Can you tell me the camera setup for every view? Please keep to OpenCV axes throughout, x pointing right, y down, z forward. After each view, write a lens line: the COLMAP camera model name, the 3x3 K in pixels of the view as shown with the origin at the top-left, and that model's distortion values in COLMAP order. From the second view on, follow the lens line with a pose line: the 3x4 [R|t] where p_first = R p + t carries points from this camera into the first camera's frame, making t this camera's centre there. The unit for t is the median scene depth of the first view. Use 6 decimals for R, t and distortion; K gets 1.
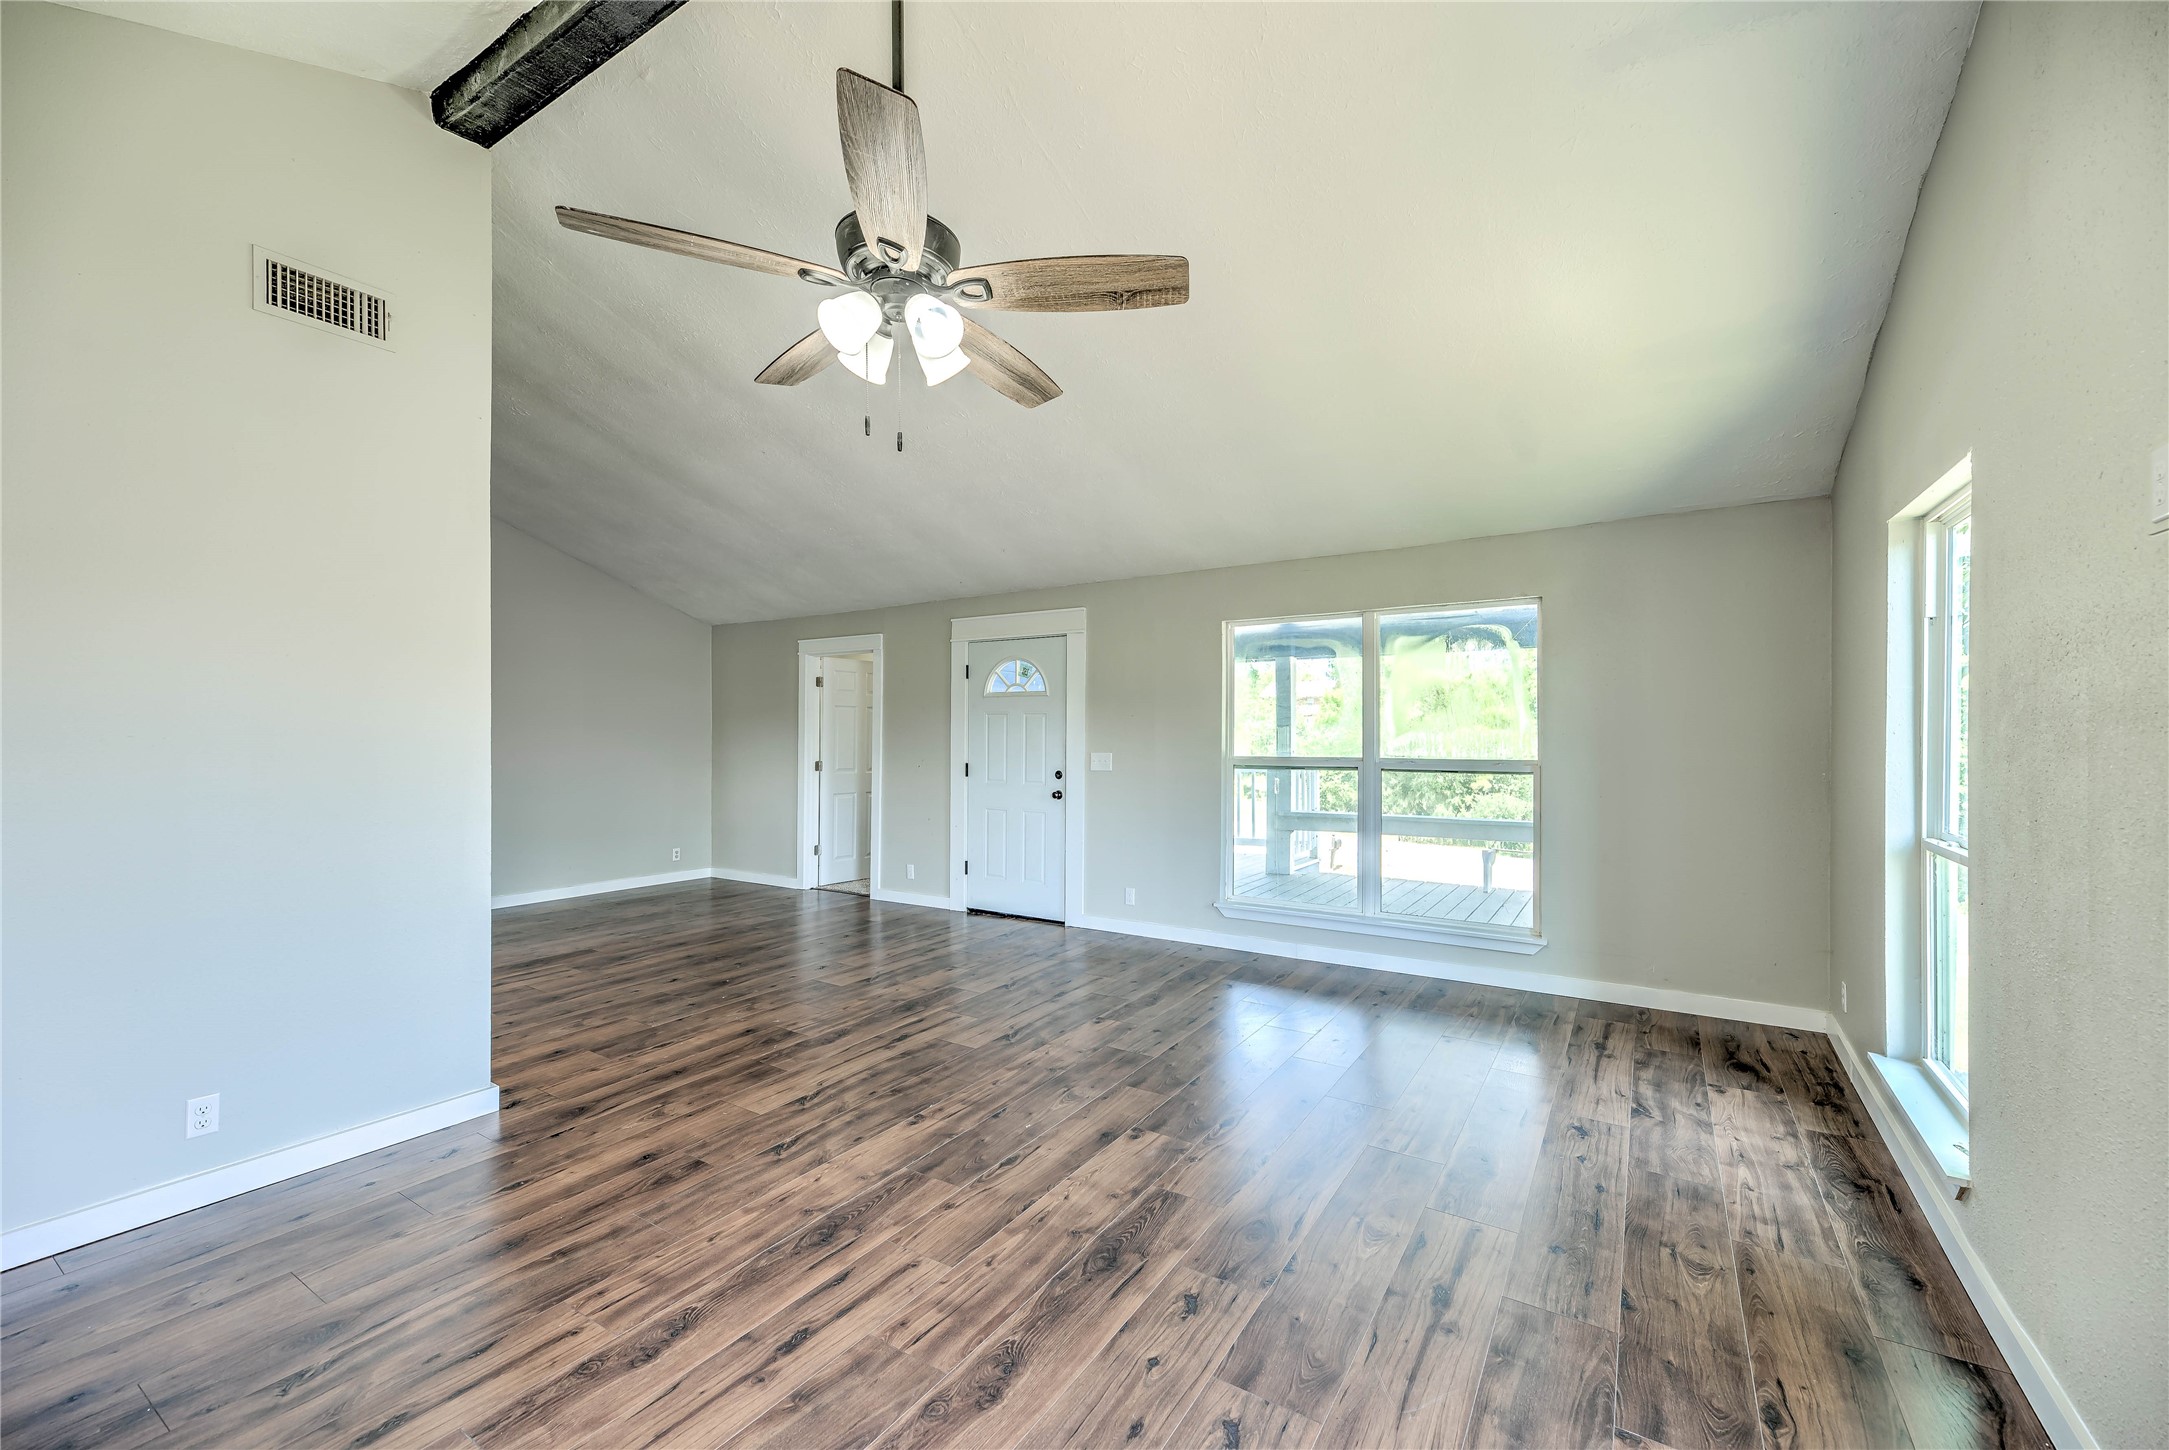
lens RADIAL K [[864.0, 0, 1099.1], [0, 864.0, 730.4], [0, 0, 1]] dist [0.011994, -0.001763]
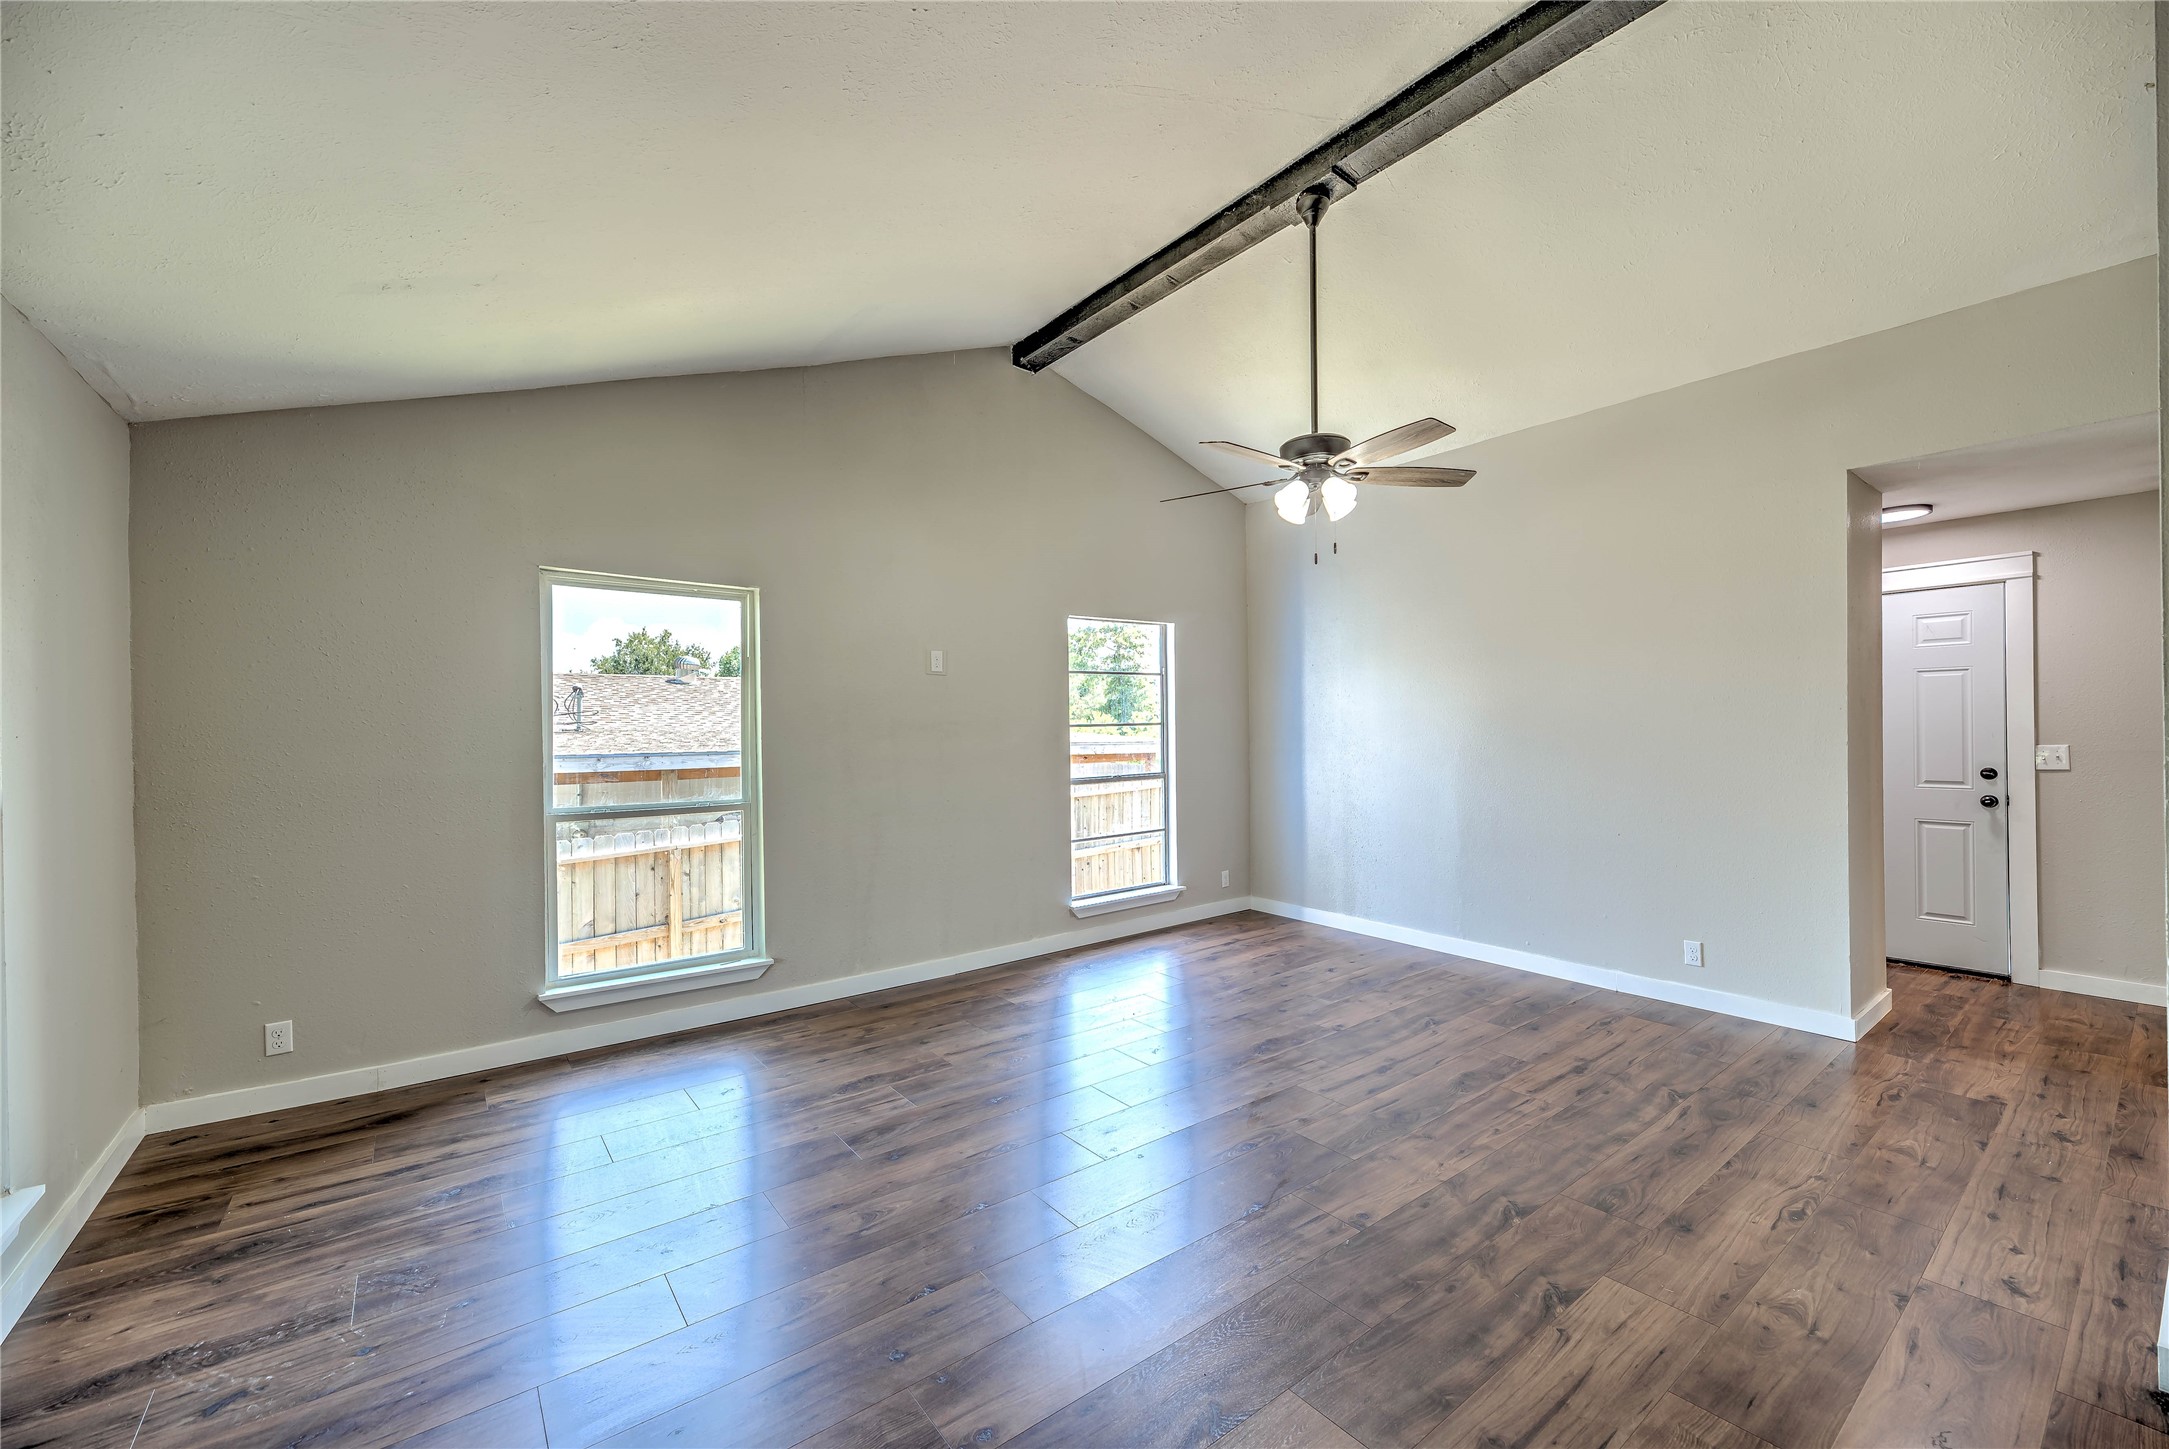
lens RADIAL K [[864.0, 0, 1089.5], [0, 864.0, 729.6], [0, 0, 1]] dist [0.011994, -0.001763]
pose [[-0.938910, 0.014320, 0.343864, -0.218880], [0.011512, 0.999882, -0.010205, 0.013102], [-0.343969, -0.005623, -0.938964, 1.550143]]
